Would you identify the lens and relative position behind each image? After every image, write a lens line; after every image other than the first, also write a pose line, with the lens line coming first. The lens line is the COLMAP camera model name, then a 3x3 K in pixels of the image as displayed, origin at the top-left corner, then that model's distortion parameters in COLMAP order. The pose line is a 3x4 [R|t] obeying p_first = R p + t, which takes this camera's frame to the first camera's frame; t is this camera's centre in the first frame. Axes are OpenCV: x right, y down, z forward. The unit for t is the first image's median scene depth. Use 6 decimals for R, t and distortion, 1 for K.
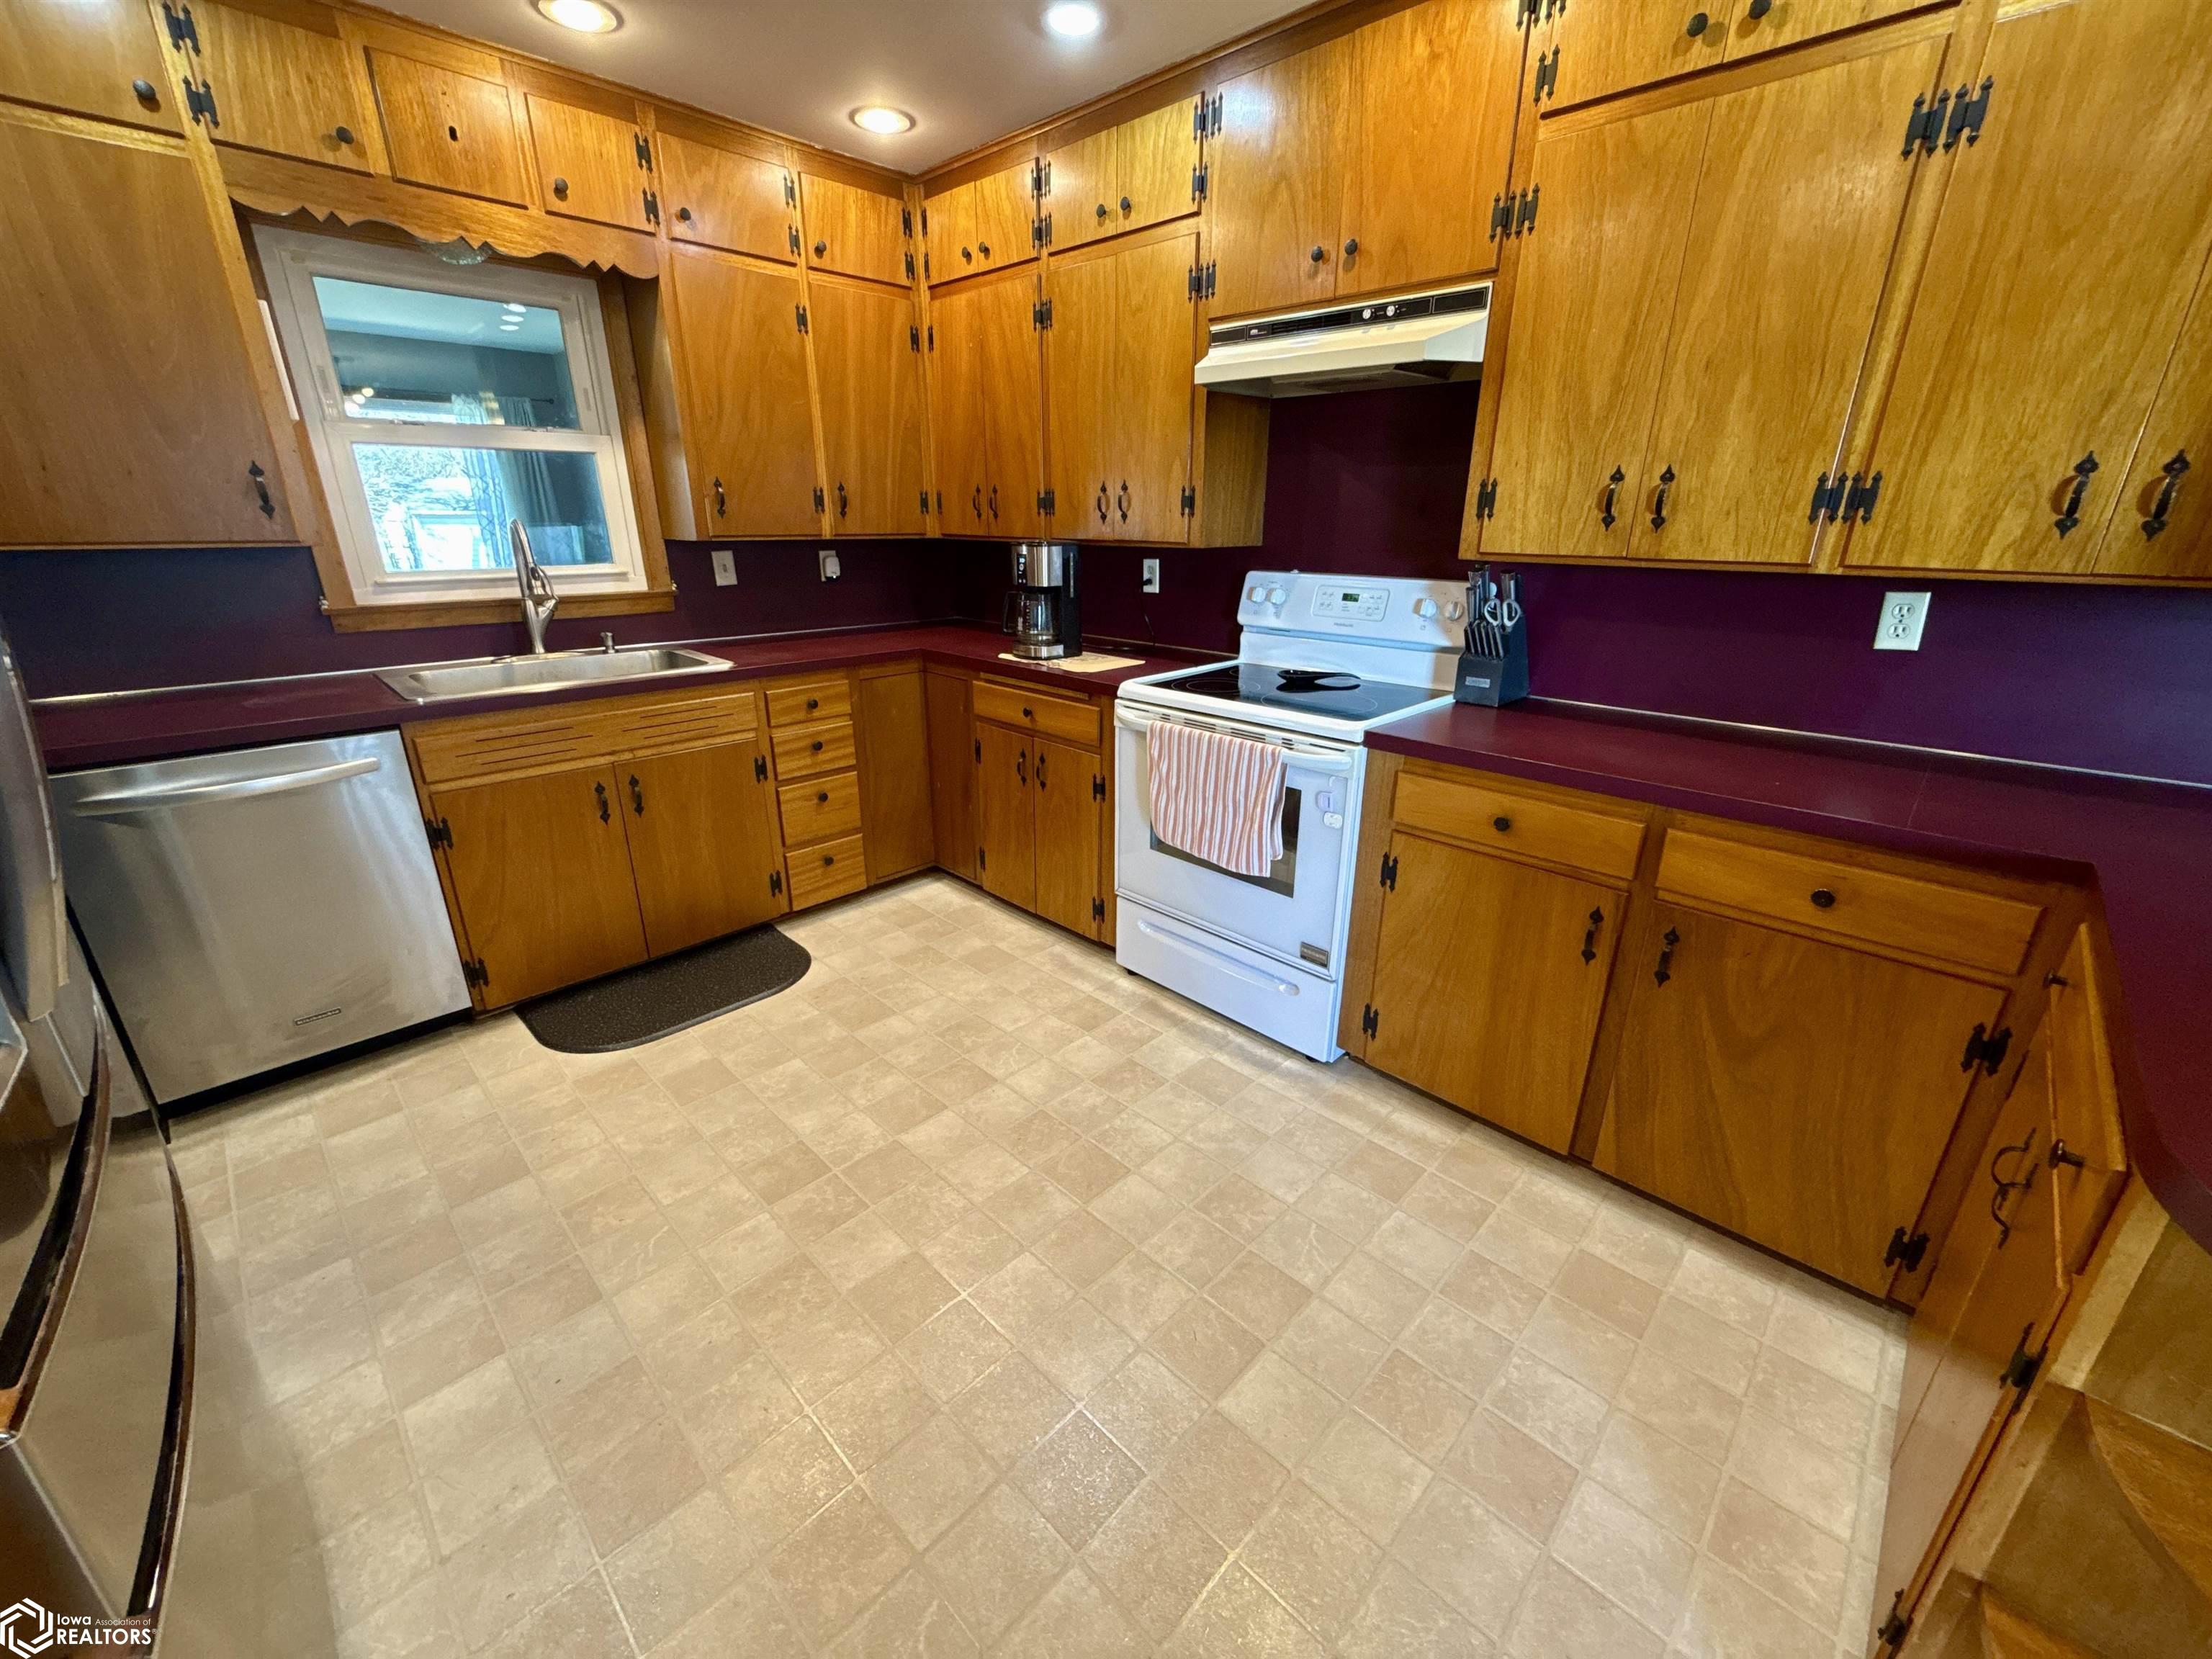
lens RADIAL K [[879.4, 0, 1106.5], [0, 879.4, 829.3], [0, 0, 1]] dist [-0.000375, -0.000384]
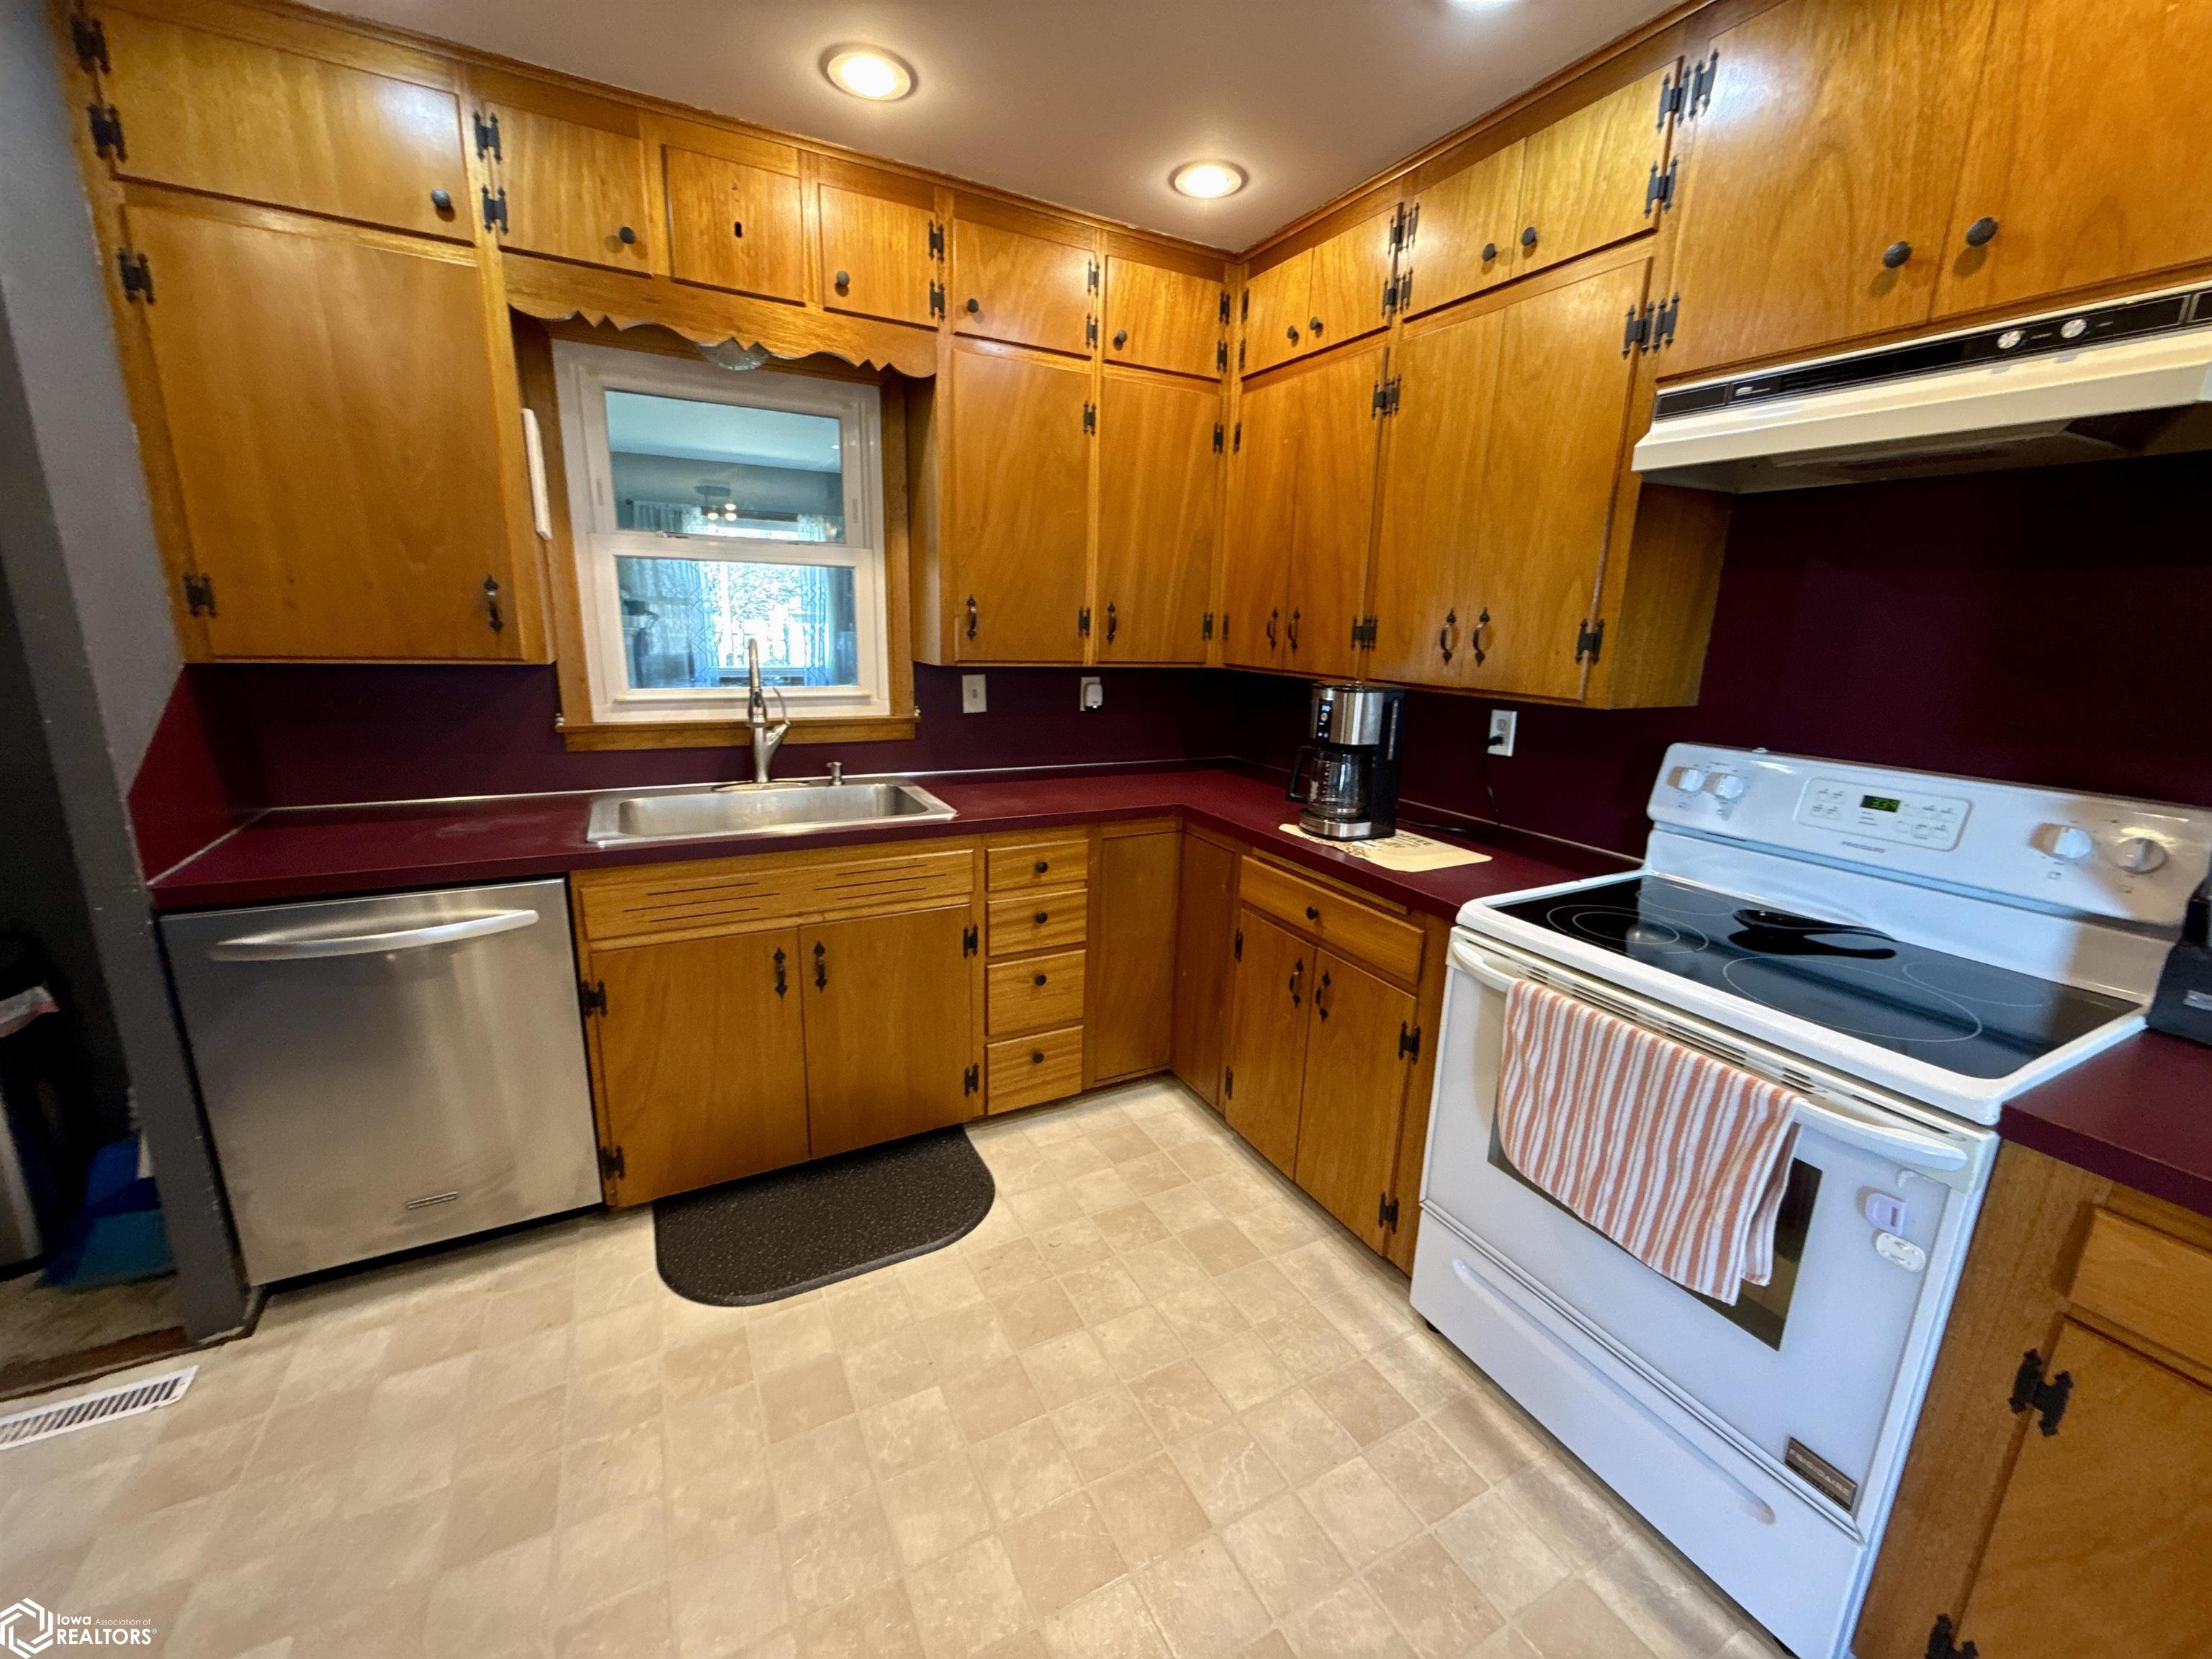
lens RADIAL K [[879.4, 0, 1106.8], [0, 879.4, 830.5], [0, 0, 1]] dist [-0.000375, -0.000384]
pose [[0.951872, 0.092583, -0.292178, -0.053300], [-0.125114, 0.987617, -0.094655, -0.128721], [0.279797, 0.126655, 0.951668, 0.294325]]
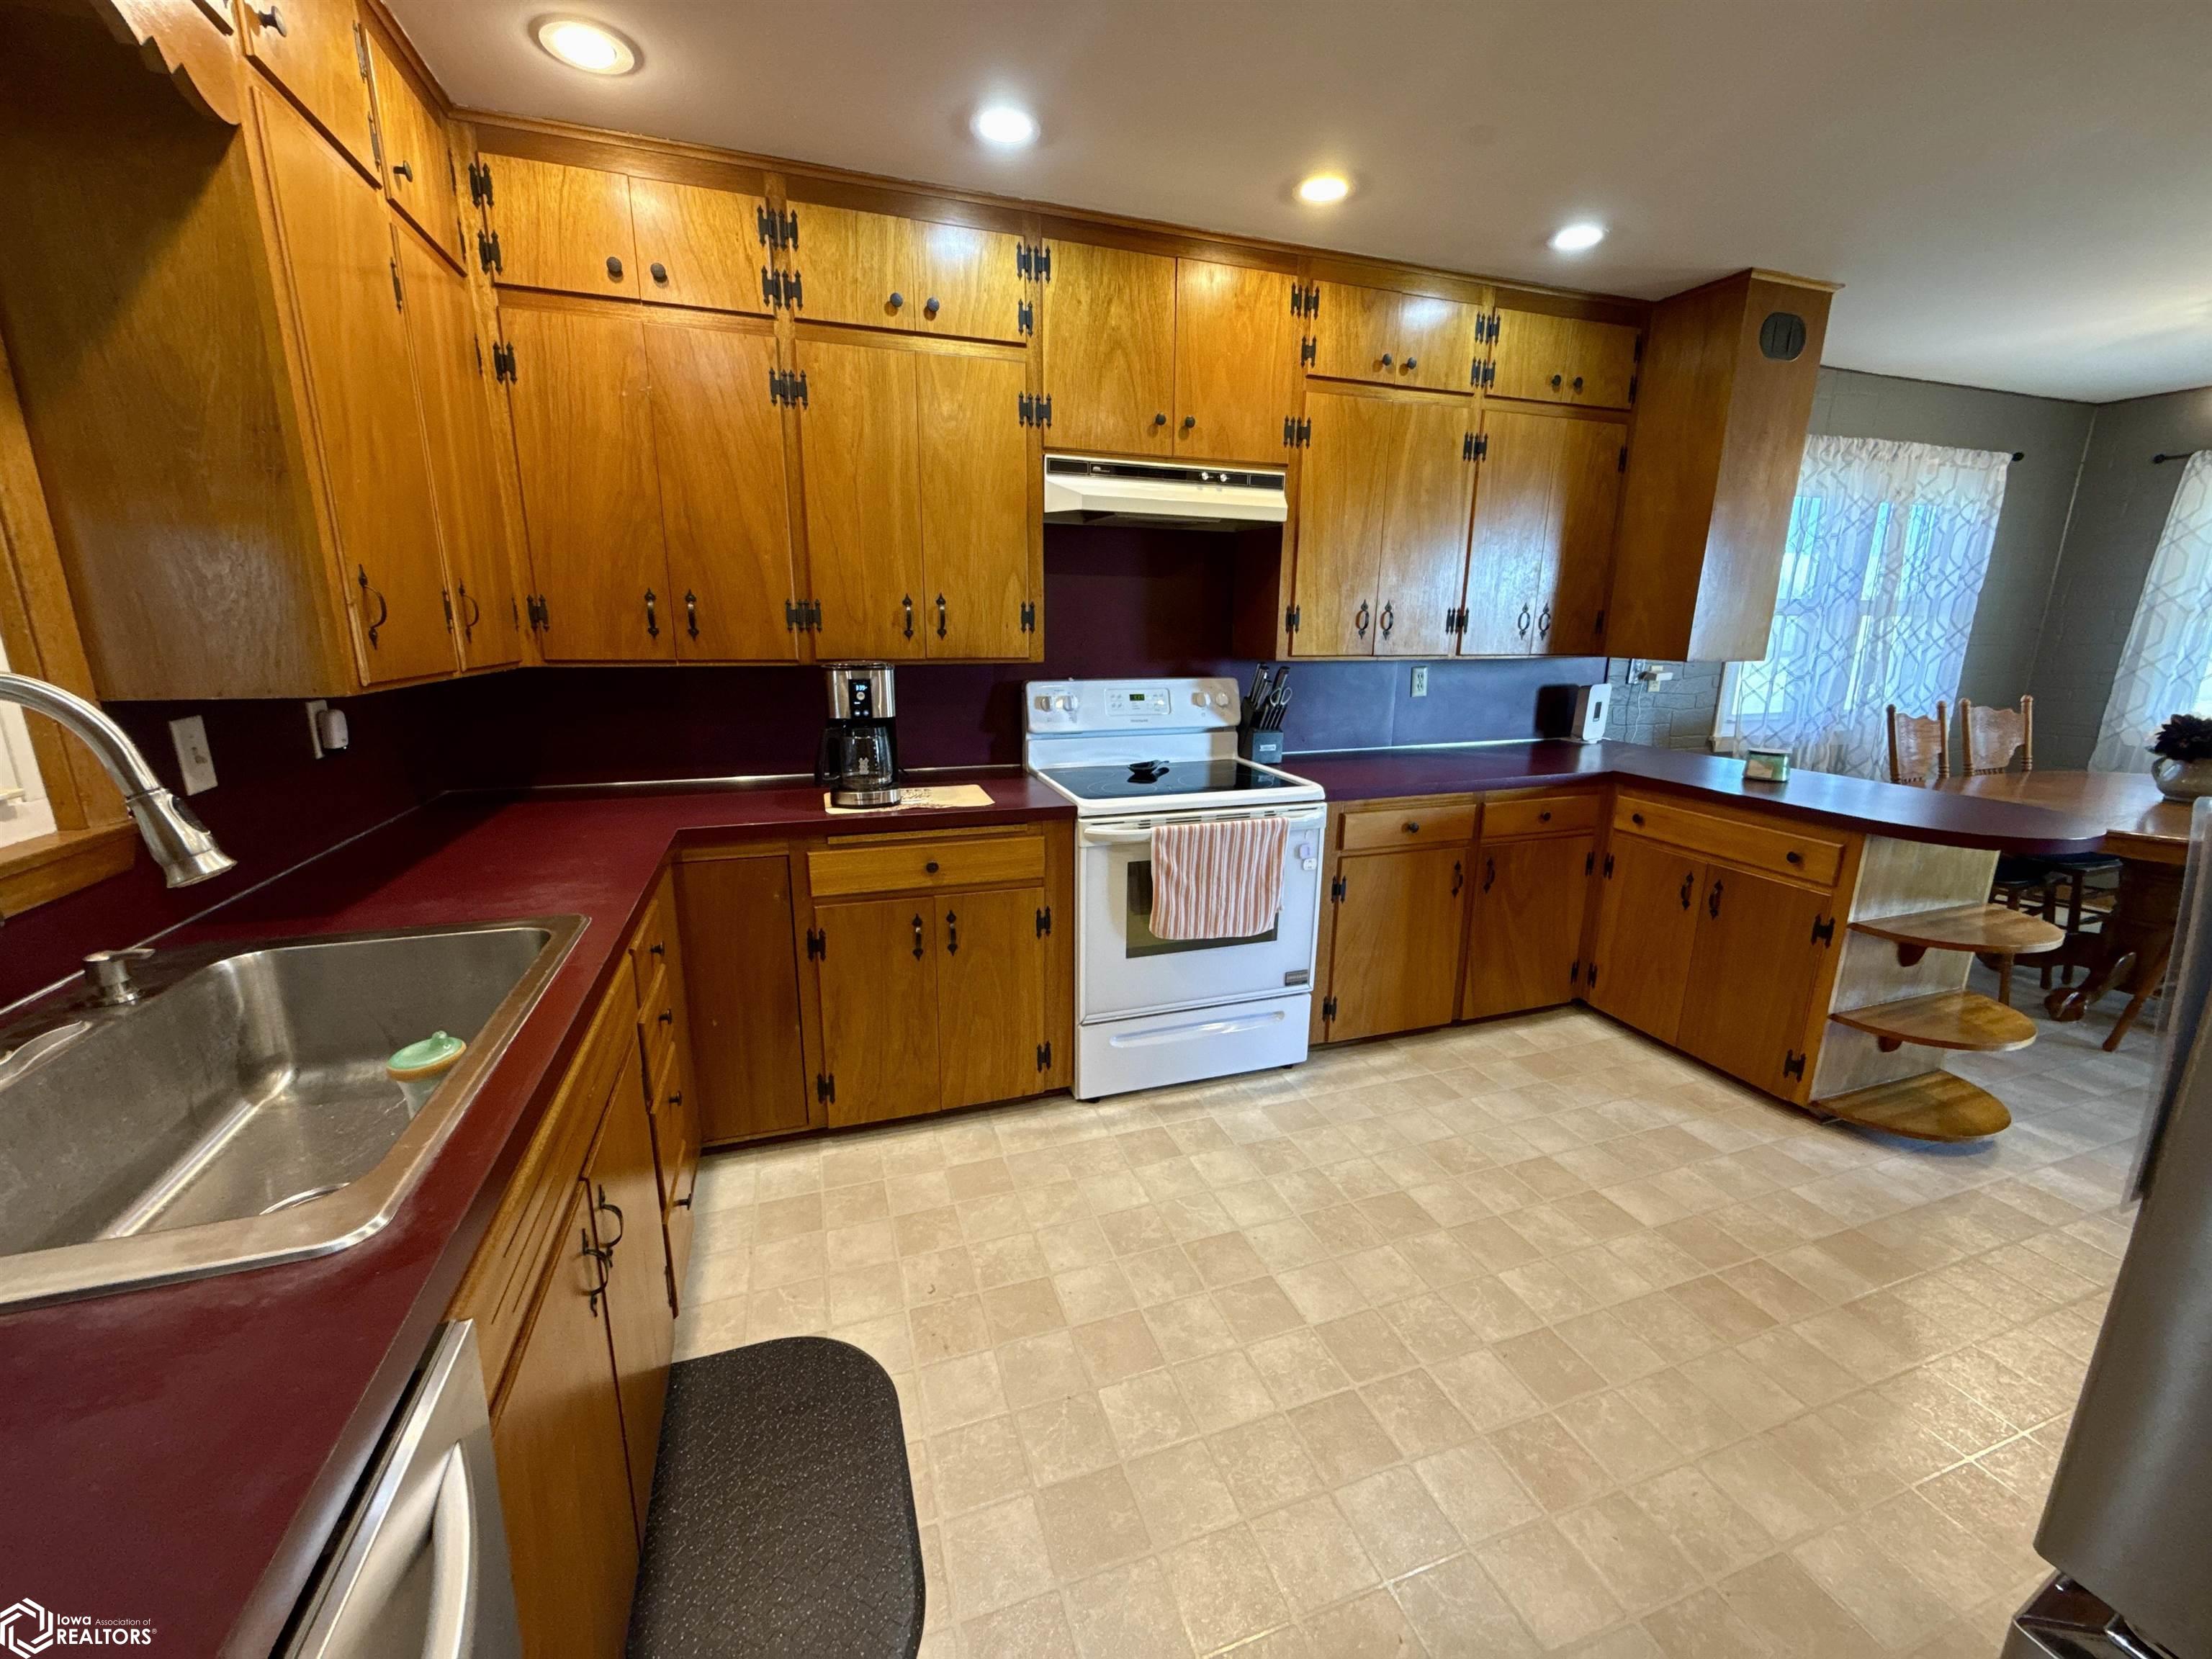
lens RADIAL K [[879.4, 0, 1111.6], [0, 879.4, 828.3], [0, 0, 1]] dist [-0.000375, -0.000384]
pose [[0.444553, -0.209701, 0.870861, -0.834623], [0.298624, 0.951289, 0.076628, -0.209440], [-0.844509, 0.225995, 0.485520, 0.531350]]
